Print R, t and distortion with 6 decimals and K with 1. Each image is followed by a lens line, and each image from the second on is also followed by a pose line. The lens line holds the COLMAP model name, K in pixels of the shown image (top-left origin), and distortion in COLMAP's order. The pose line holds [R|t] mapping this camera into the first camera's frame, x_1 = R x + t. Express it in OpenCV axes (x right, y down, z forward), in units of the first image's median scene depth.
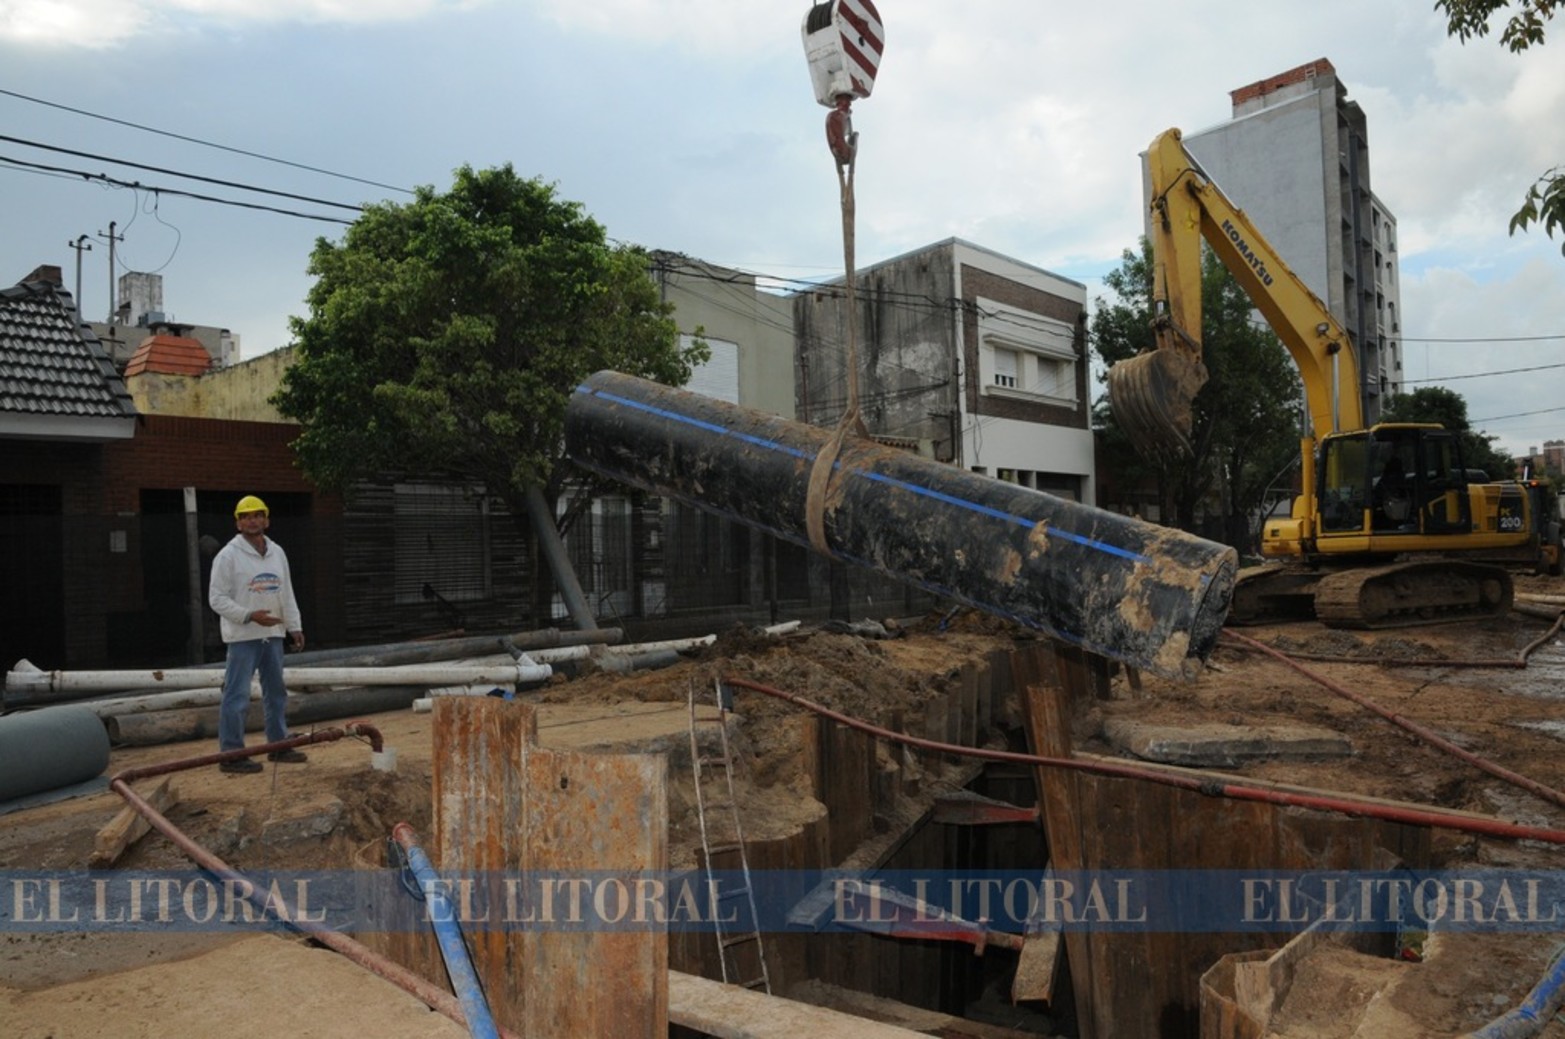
lens RADIAL K [[1086.1, 0, 783.4], [0, 1086.1, 537.8], [0, 0, 1]] dist [-0.123341, 0.093179]
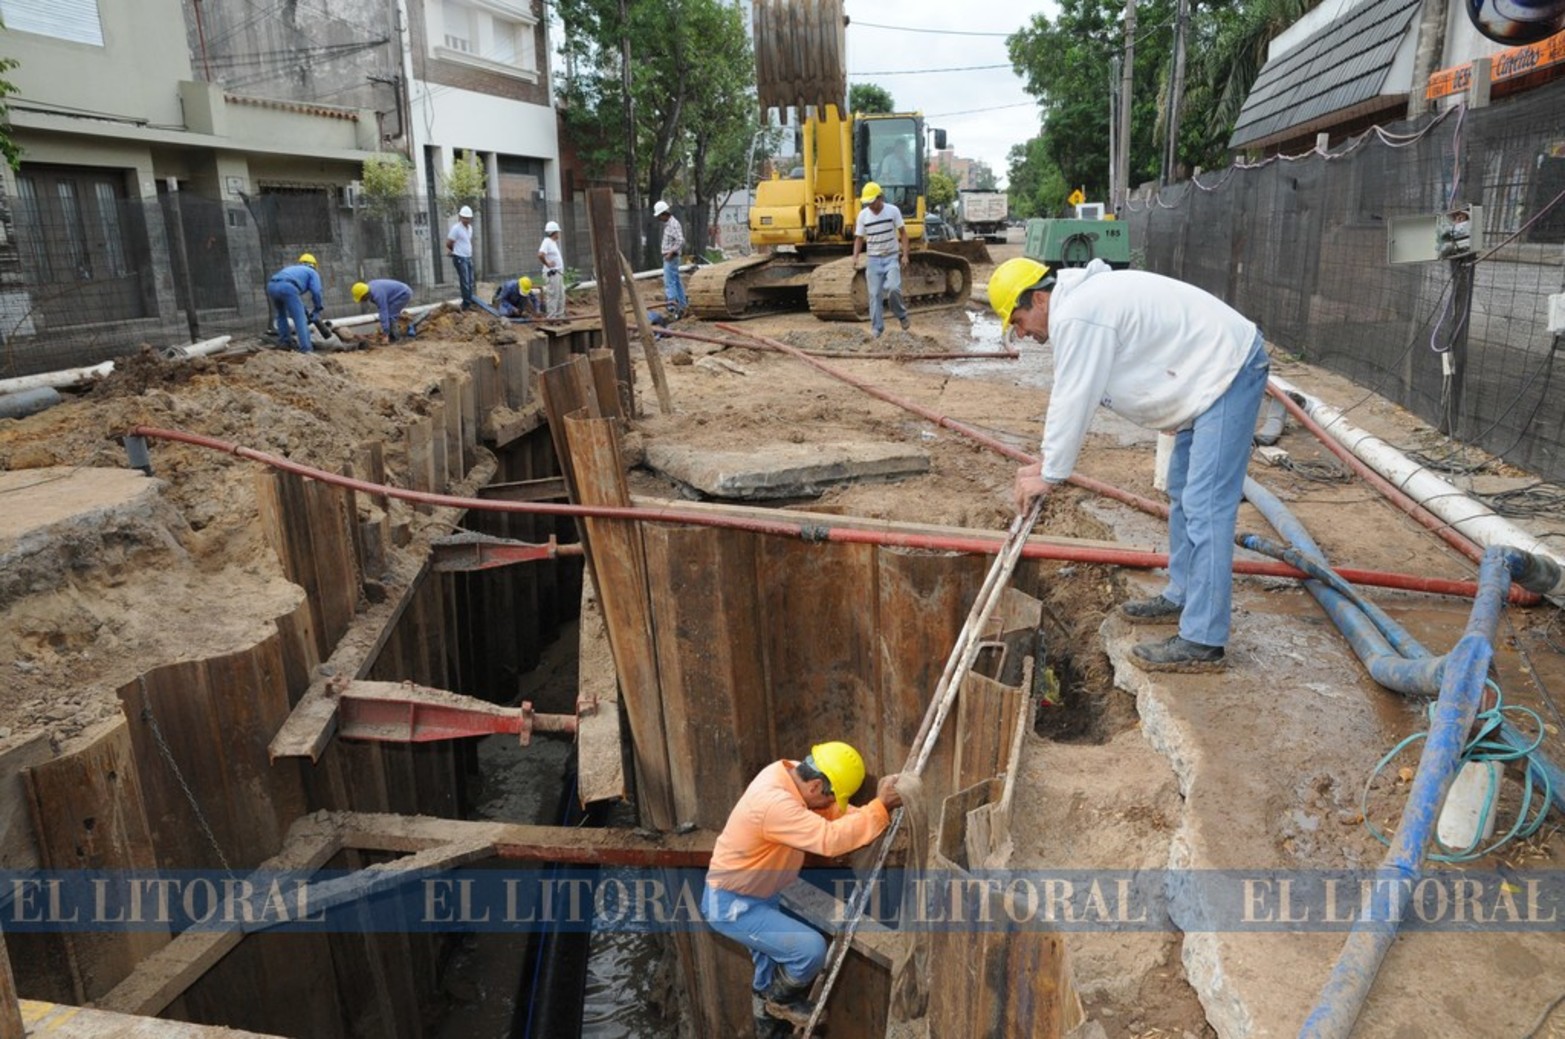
lens RADIAL K [[1086.1, 0, 783.4], [0, 1086.1, 537.8], [0, 0, 1]] dist [-0.123341, 0.093179]
pose [[0.879986, -0.125693, 0.458067, -0.000862], [-0.005838, 0.961418, 0.275029, 0.004348], [-0.474963, -0.244696, 0.845301, 0.149603]]
